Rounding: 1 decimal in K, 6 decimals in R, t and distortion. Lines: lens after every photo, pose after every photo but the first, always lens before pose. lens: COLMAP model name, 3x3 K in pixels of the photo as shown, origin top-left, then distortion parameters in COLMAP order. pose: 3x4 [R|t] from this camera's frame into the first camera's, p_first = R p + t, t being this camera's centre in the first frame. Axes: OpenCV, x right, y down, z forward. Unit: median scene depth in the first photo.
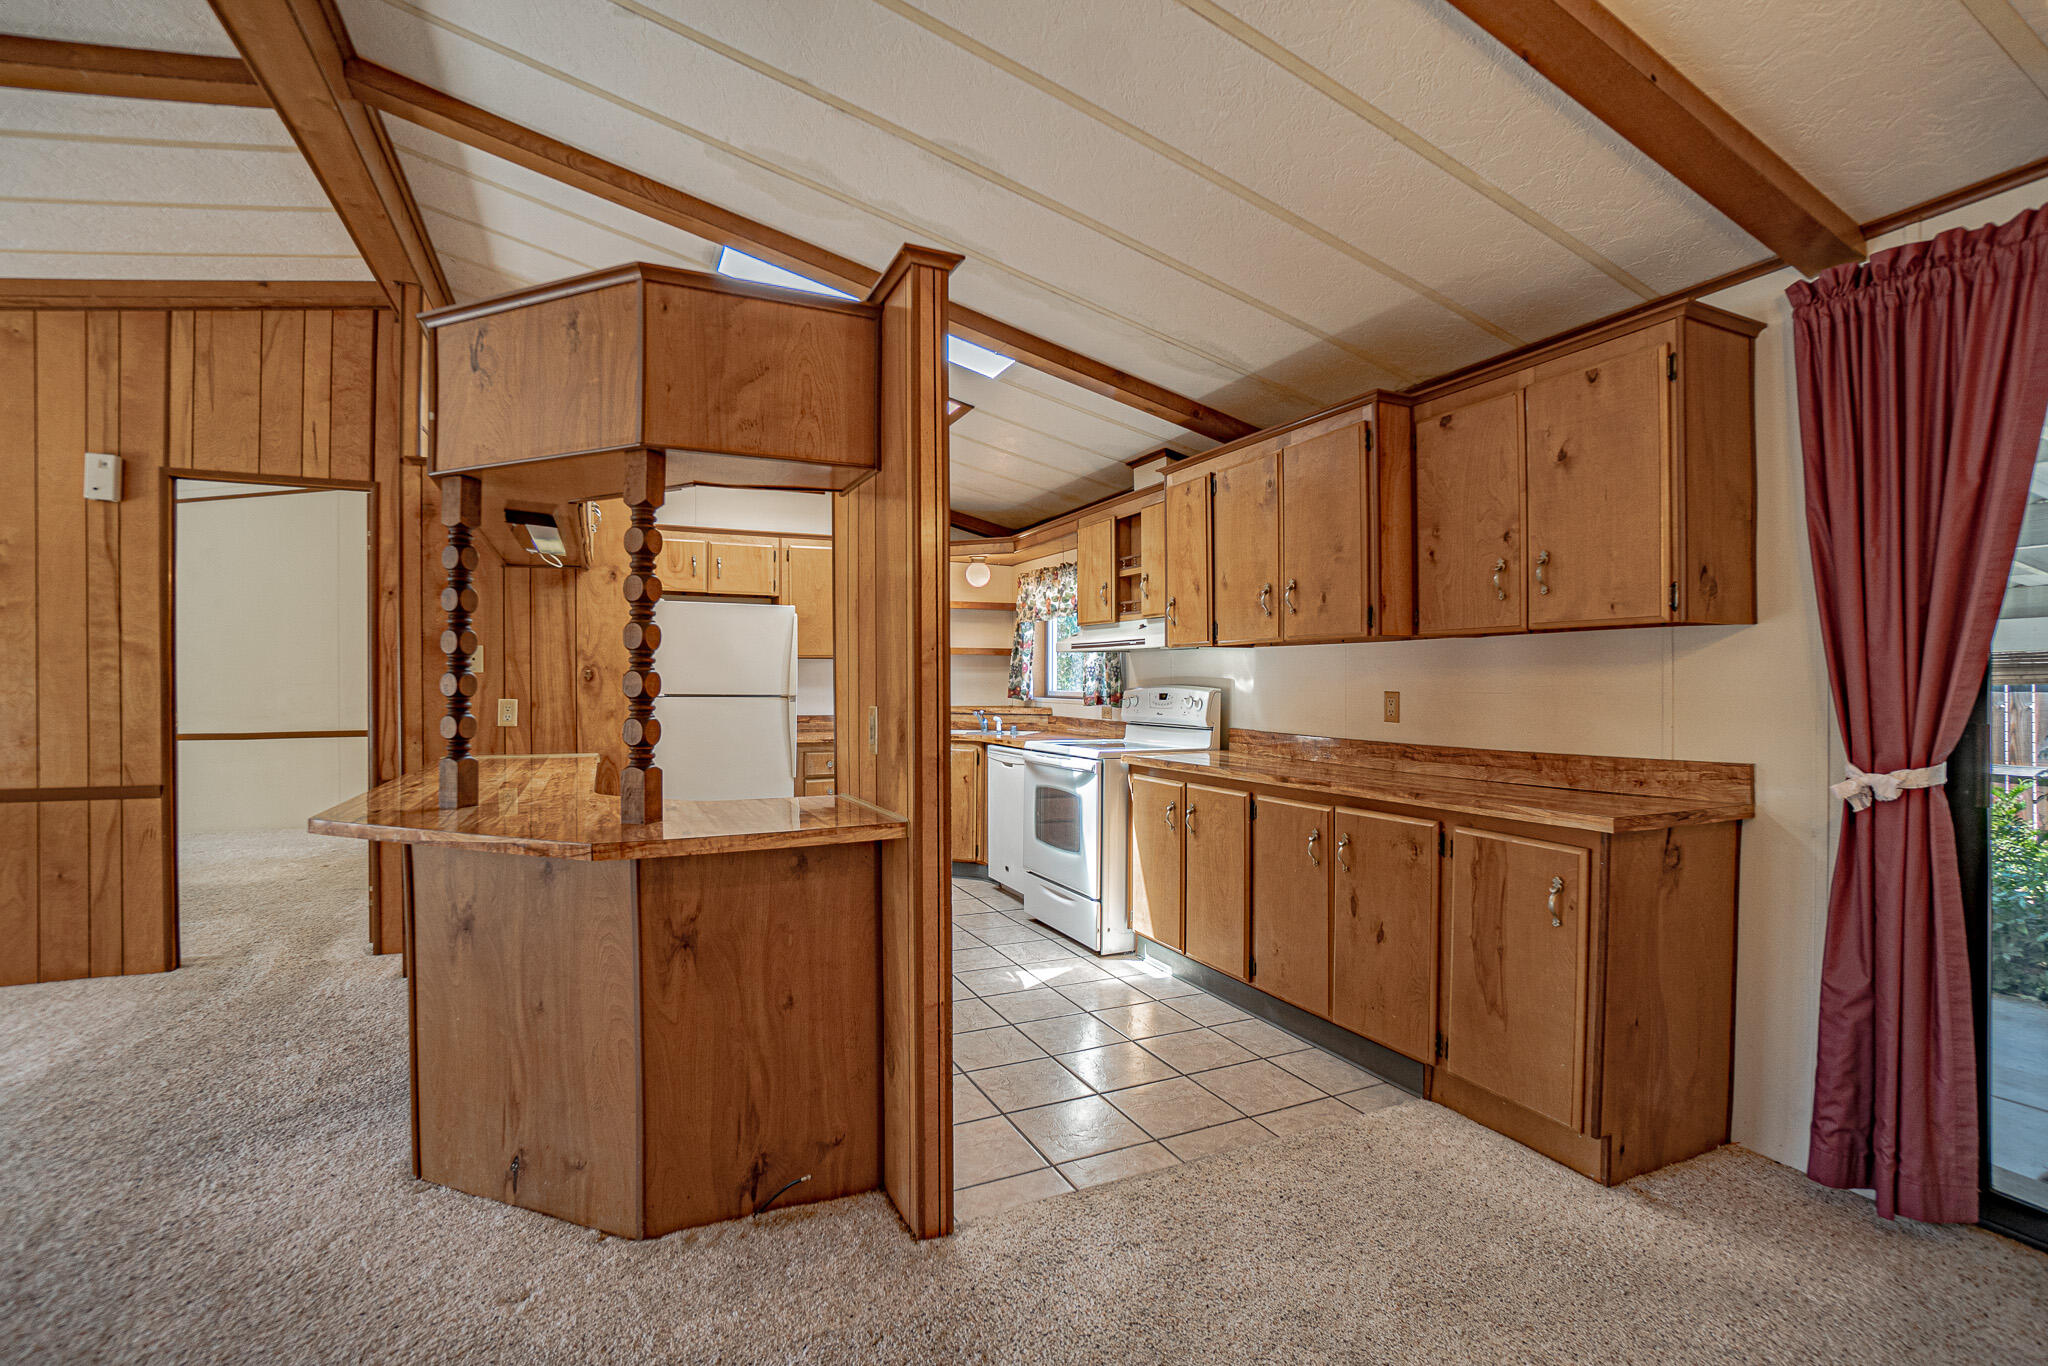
lens RADIAL K [[884.3, 0, 1024.0], [0, 884.3, 683.0], [0, 0, 1]] dist [-0.065344, 0.017451]
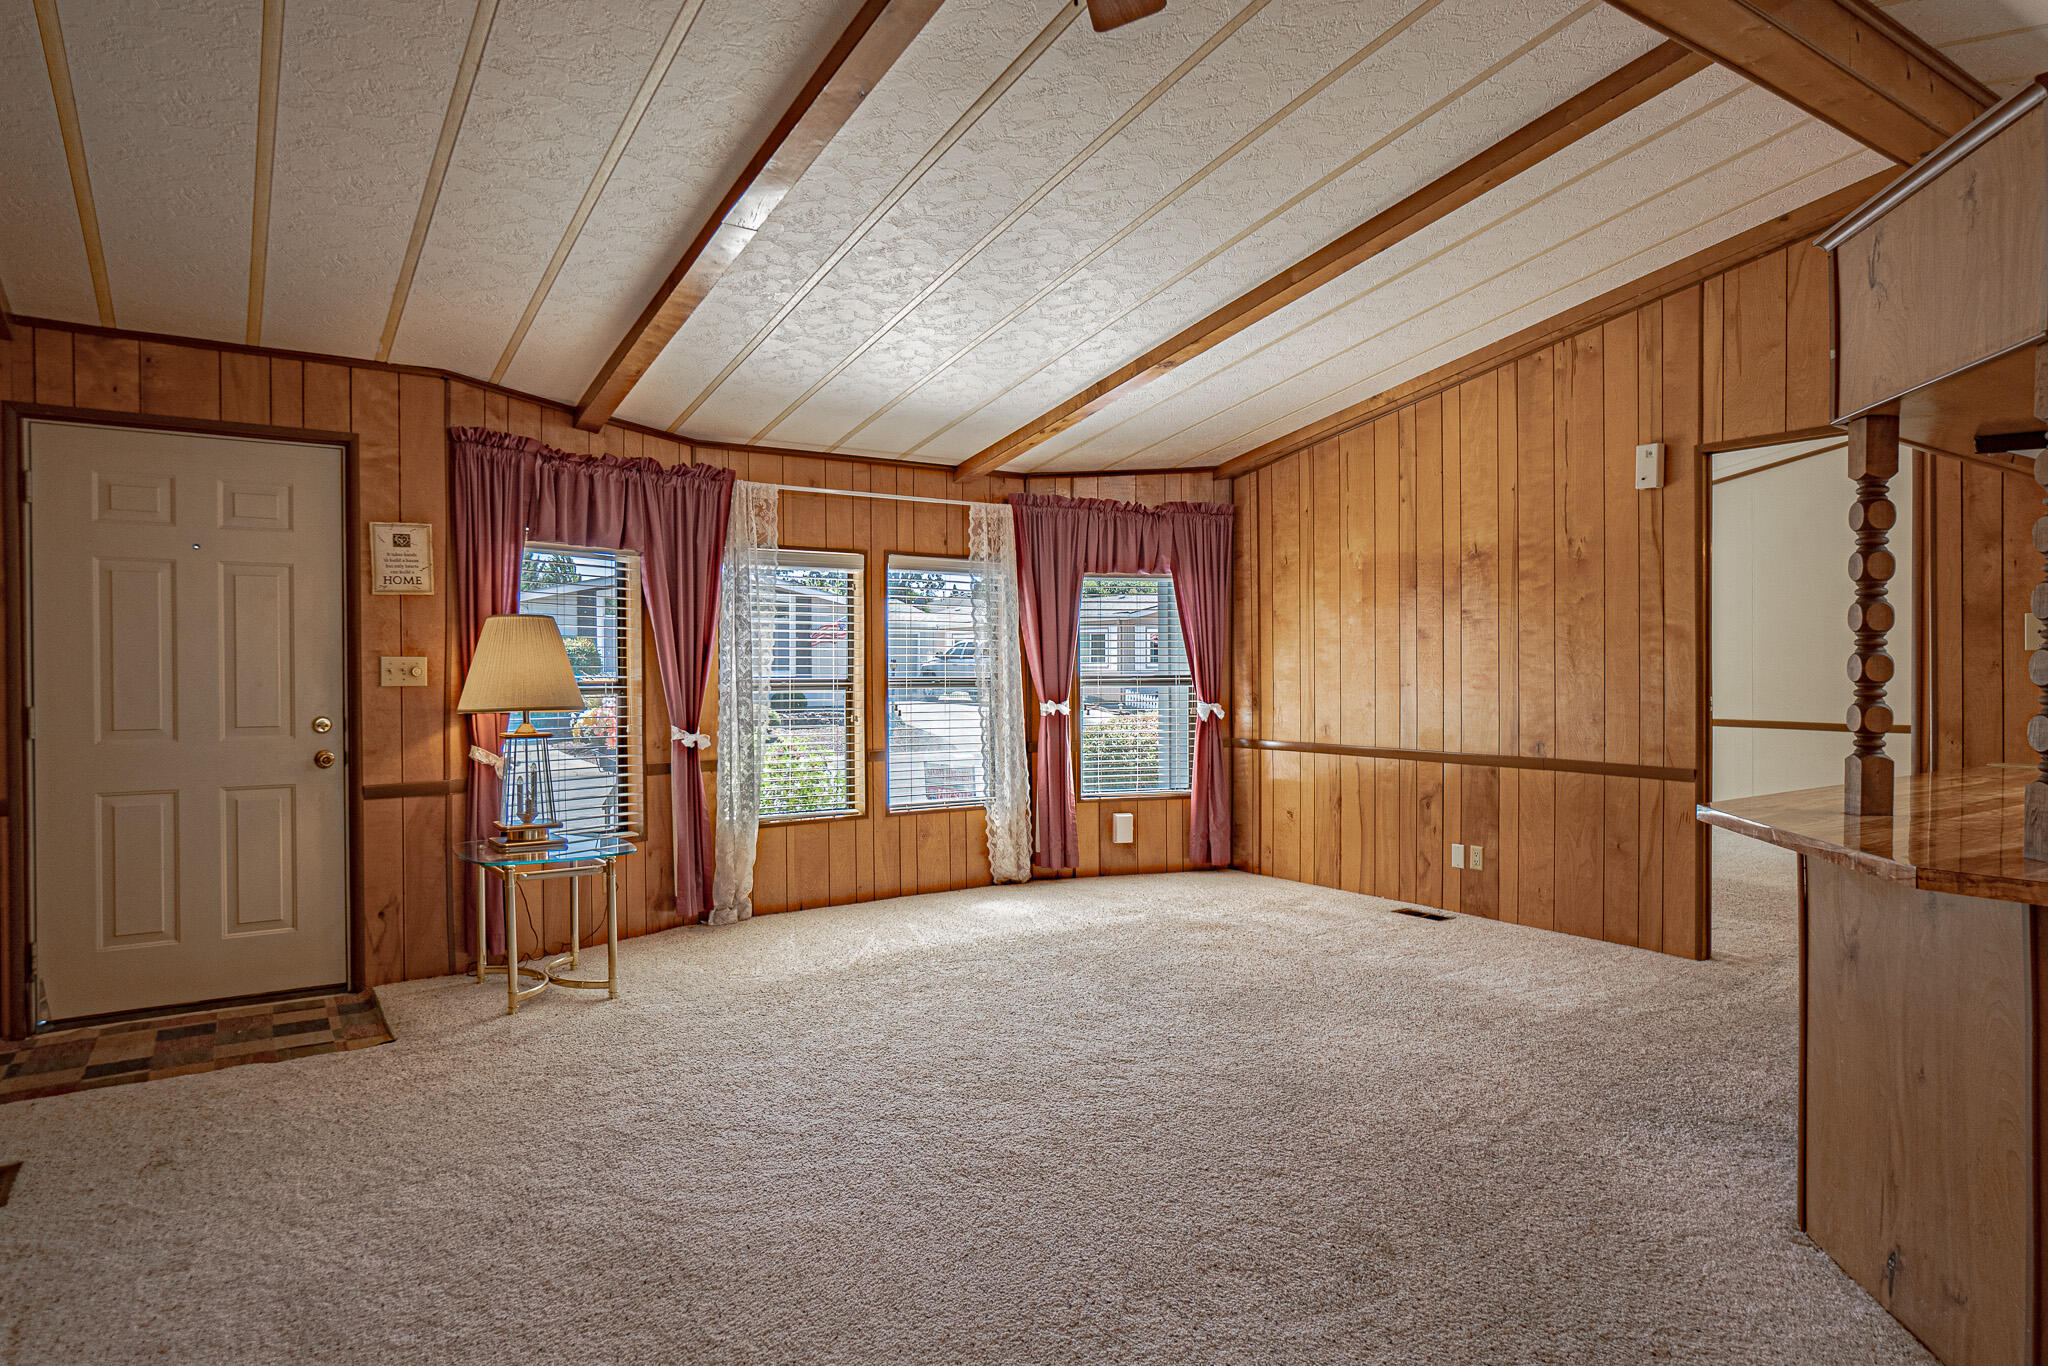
lens RADIAL K [[1176.4, 0, 1024.0], [0, 1176.4, 683.0], [0, 0, 1]] dist [-0.038548, 0.001093]
pose [[0.155522, 0.012718, -0.987751, 0.202417], [0.003449, 0.999904, 0.013418, -0.000950], [0.987826, -0.005494, 0.155463, 0.012566]]
